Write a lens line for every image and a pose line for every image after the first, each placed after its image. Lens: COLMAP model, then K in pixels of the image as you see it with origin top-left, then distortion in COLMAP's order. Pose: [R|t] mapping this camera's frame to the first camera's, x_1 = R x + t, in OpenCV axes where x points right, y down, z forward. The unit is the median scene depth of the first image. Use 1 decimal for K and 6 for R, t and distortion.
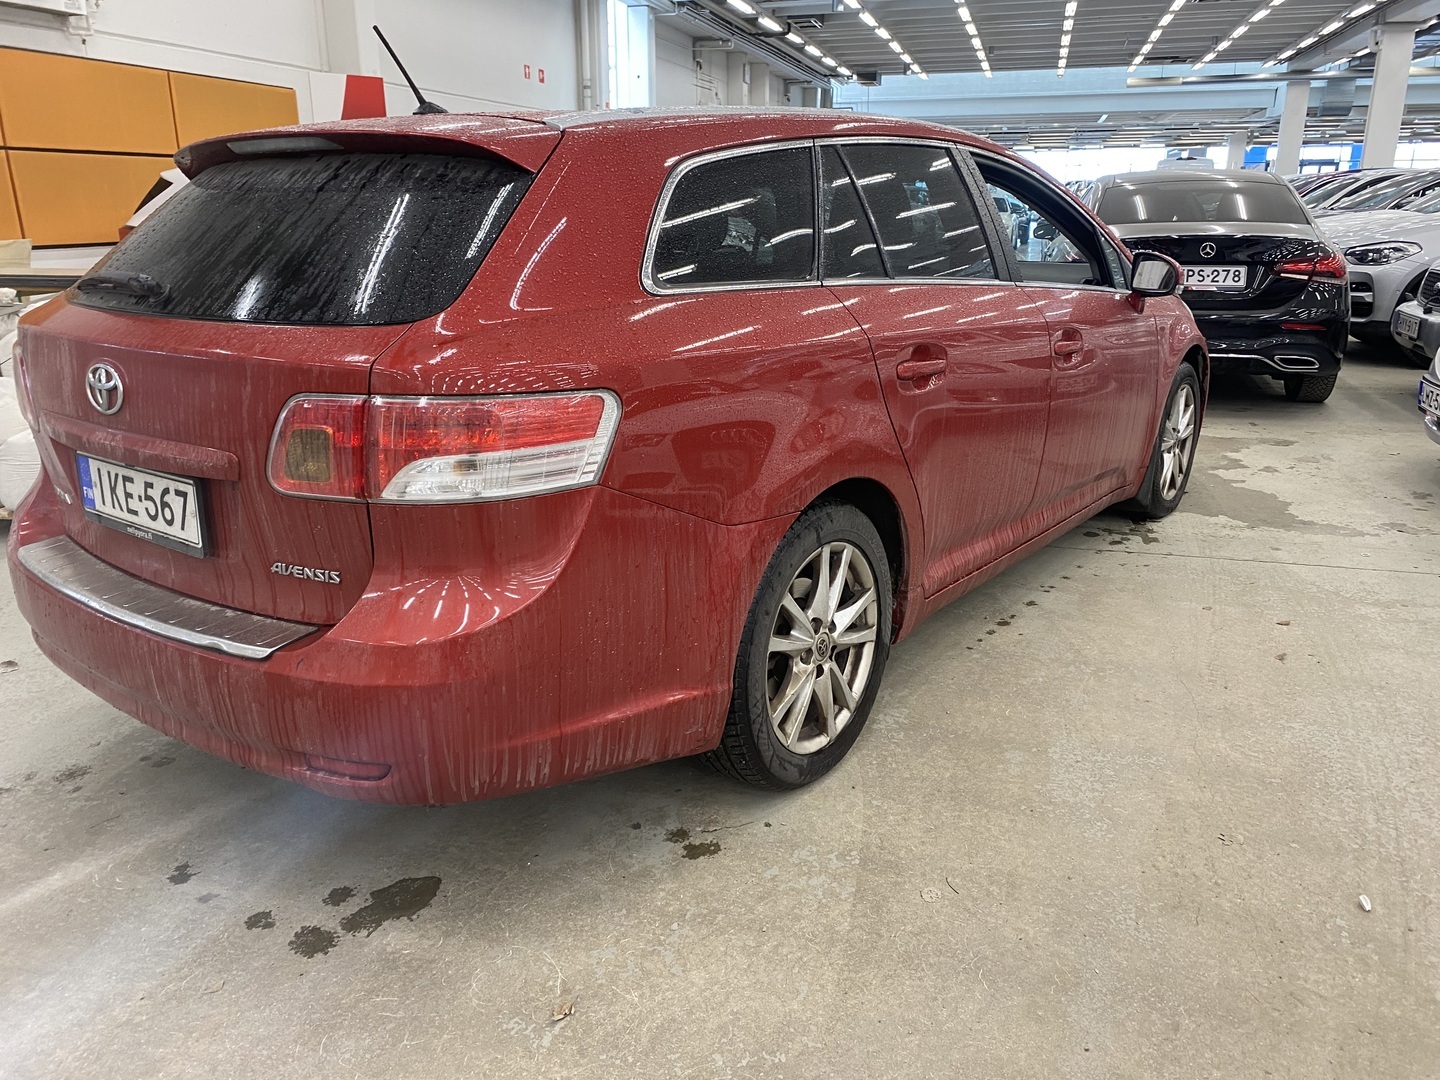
lens RADIAL K [[1087.2, 0, 720.0], [0, 1087.2, 540.0], [0, 0, 1]] dist [0.009181, -0.002177]
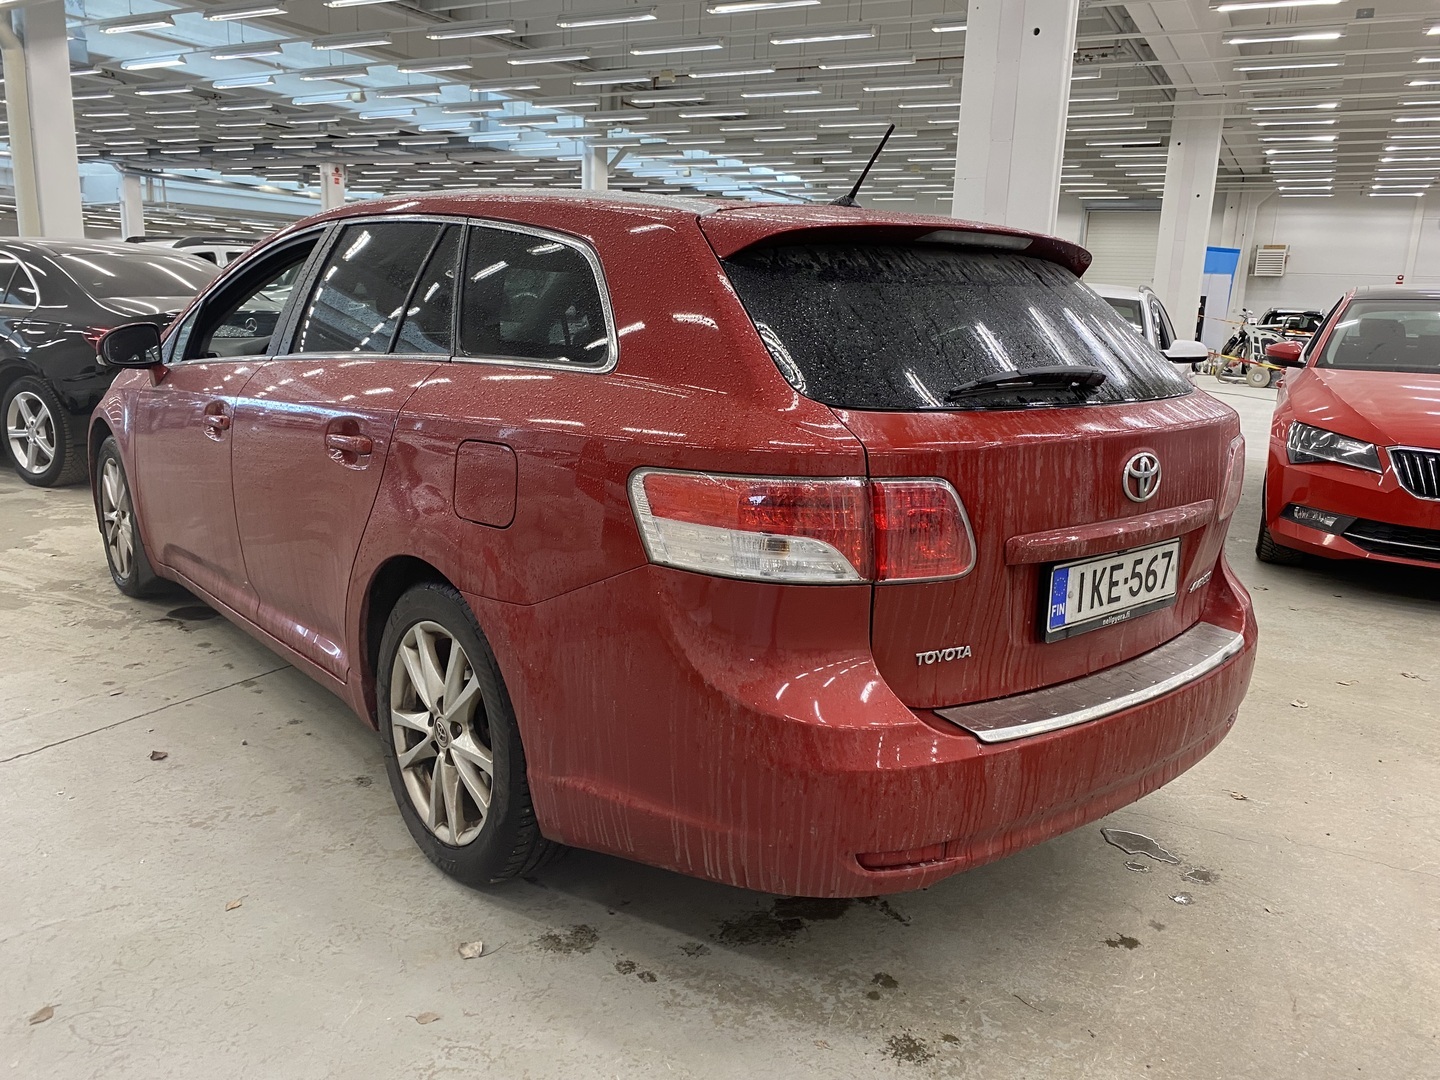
lens RADIAL K [[1087.2, 0, 720.0], [0, 1087.2, 540.0], [0, 0, 1]] dist [0.009181, -0.002177]
pose [[0.217848, -0.202386, 0.954768, -1.559552], [0.241532, 0.959013, 0.148176, -0.313019], [-0.945624, 0.198327, 0.257802, 1.079713]]
